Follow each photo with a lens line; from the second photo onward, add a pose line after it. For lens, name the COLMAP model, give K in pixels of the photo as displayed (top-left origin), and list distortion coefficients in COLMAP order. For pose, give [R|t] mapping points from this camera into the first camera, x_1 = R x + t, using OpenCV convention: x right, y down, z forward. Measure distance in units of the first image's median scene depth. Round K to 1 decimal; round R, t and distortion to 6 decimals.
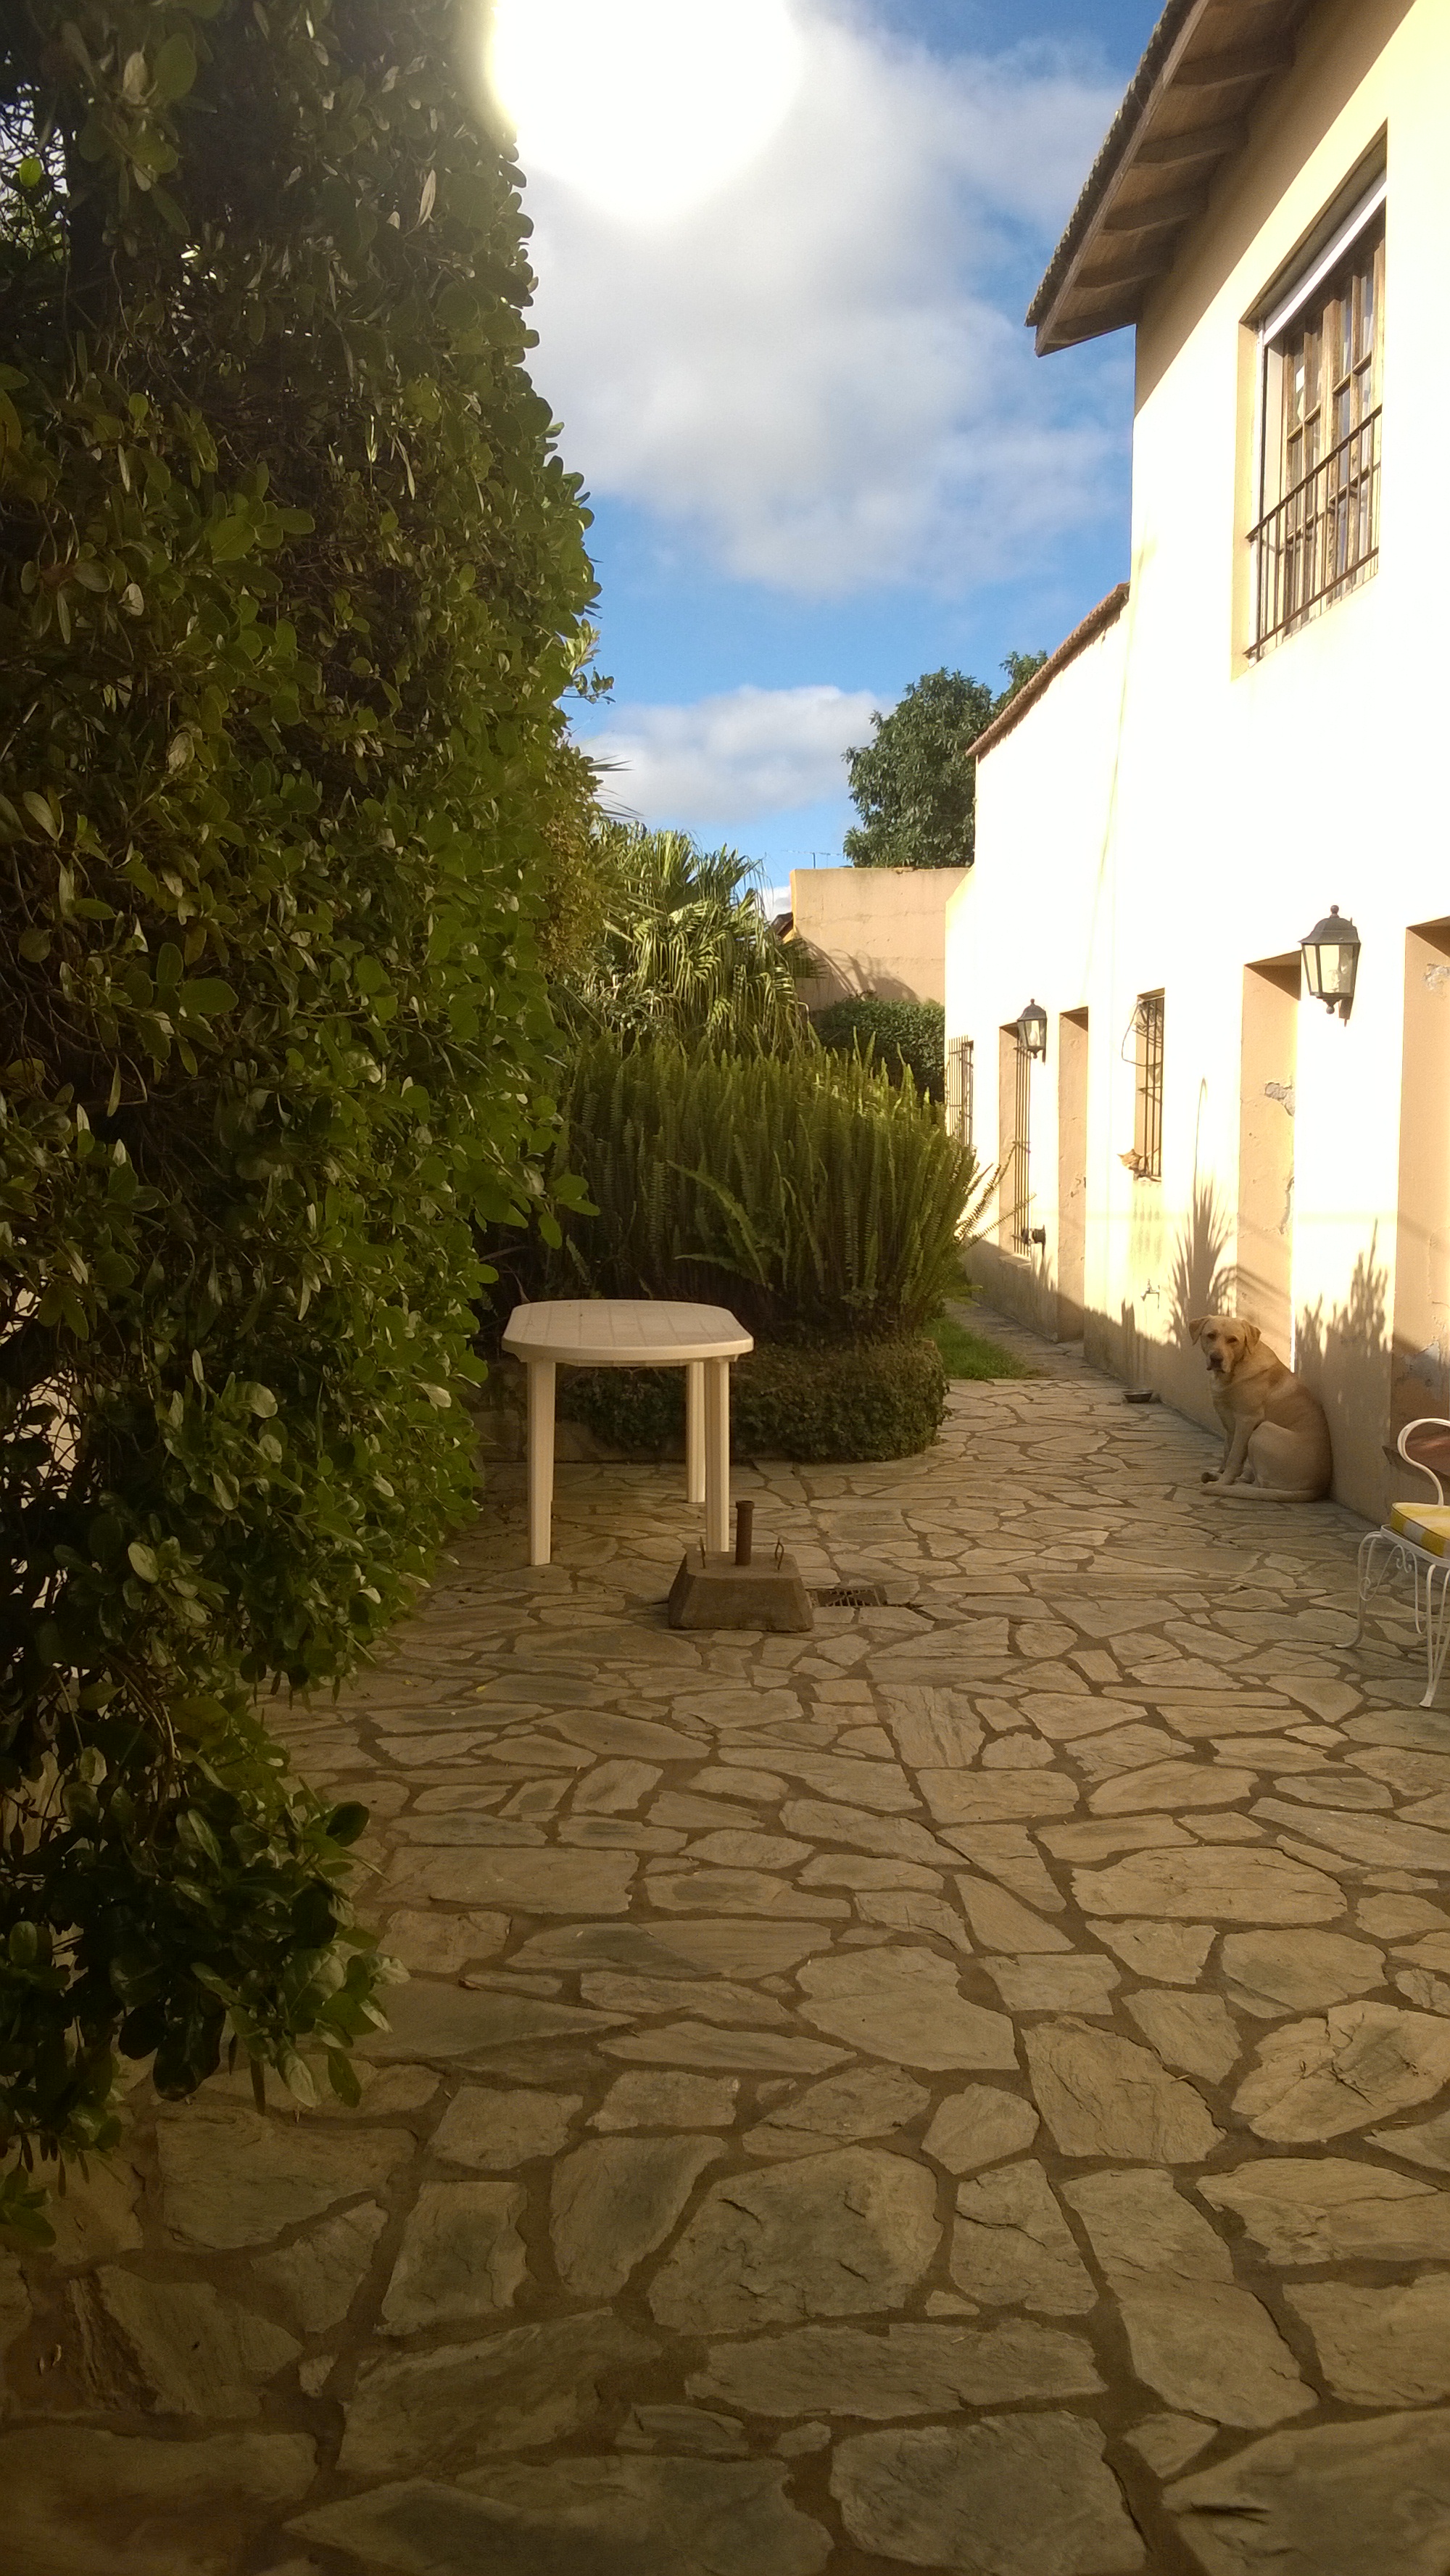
lens RADIAL K [[2019.5, 0, 725.0], [0, 2019.5, 1288.0], [0, 0, 1]] dist [0.002103, 0.007198]
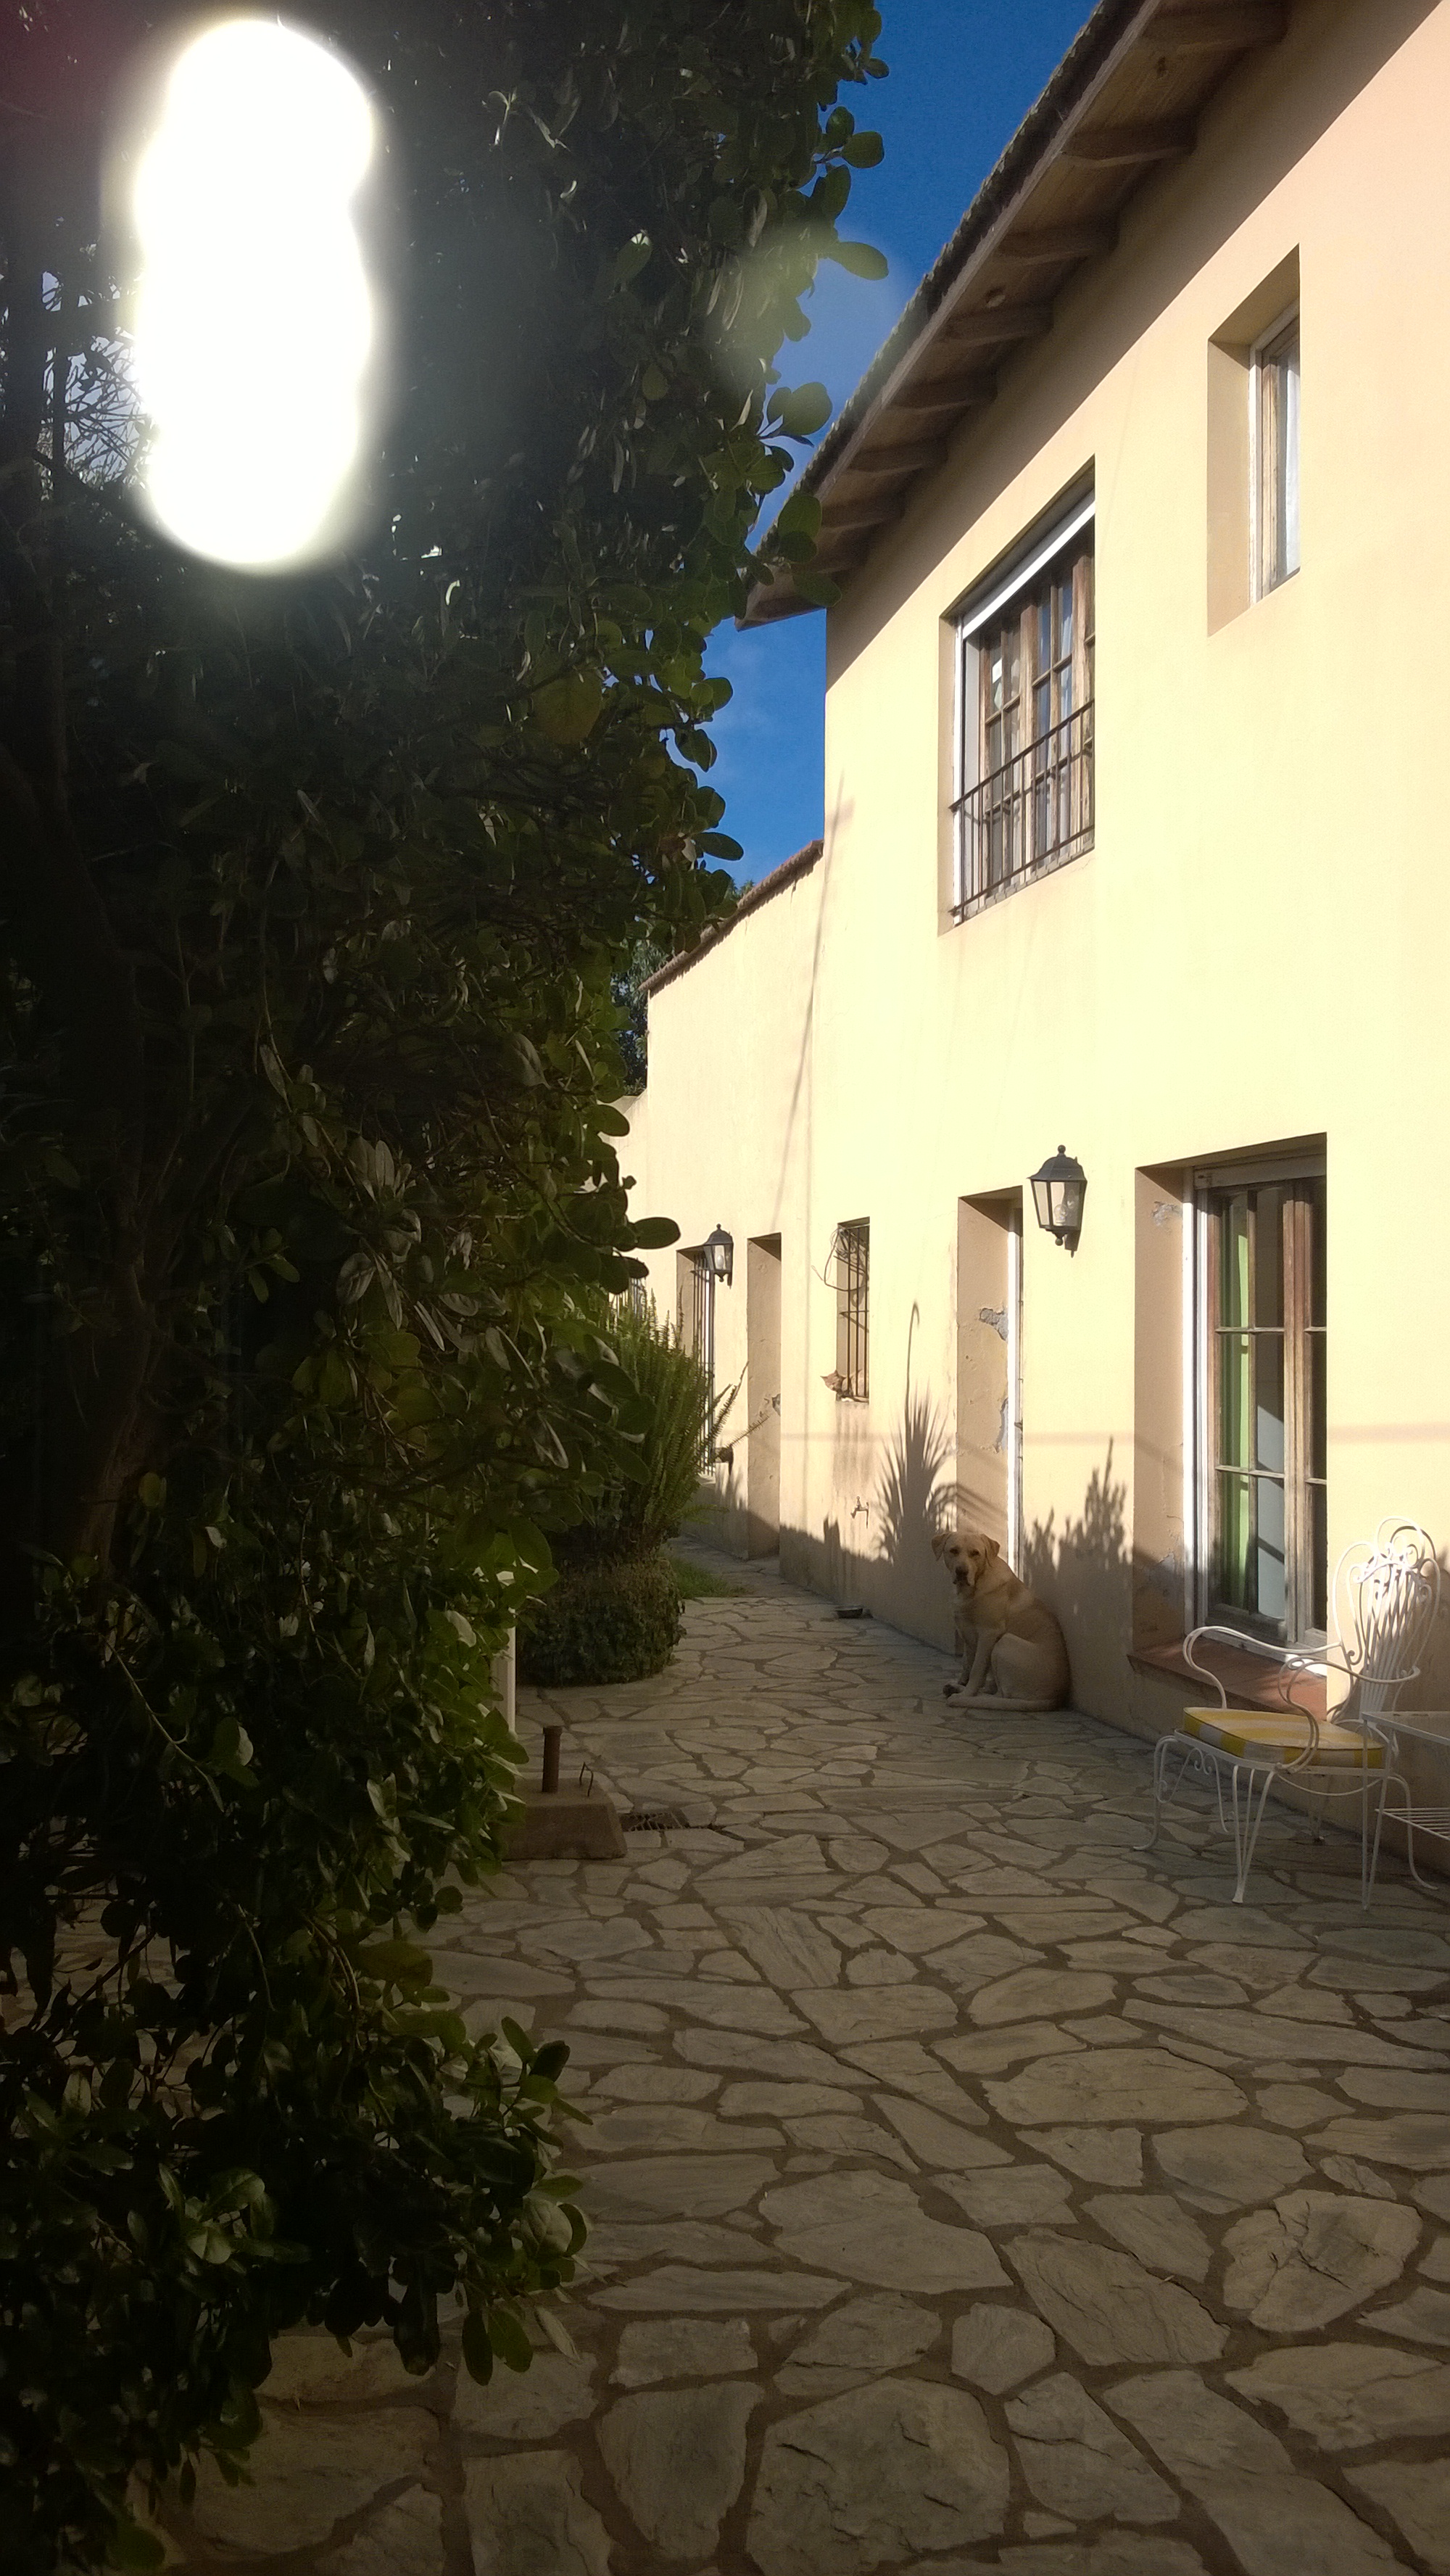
lens RADIAL K [[2021.3, 0, 725.0], [0, 2021.3, 1288.0], [0, 0, 1]] dist [0.048522, -0.077553]
pose [[0.978638, 0.011947, 0.205241, -0.145356], [0.010444, 0.994132, -0.107668, 0.000280], [-0.205323, 0.107512, 0.972771, -0.008109]]
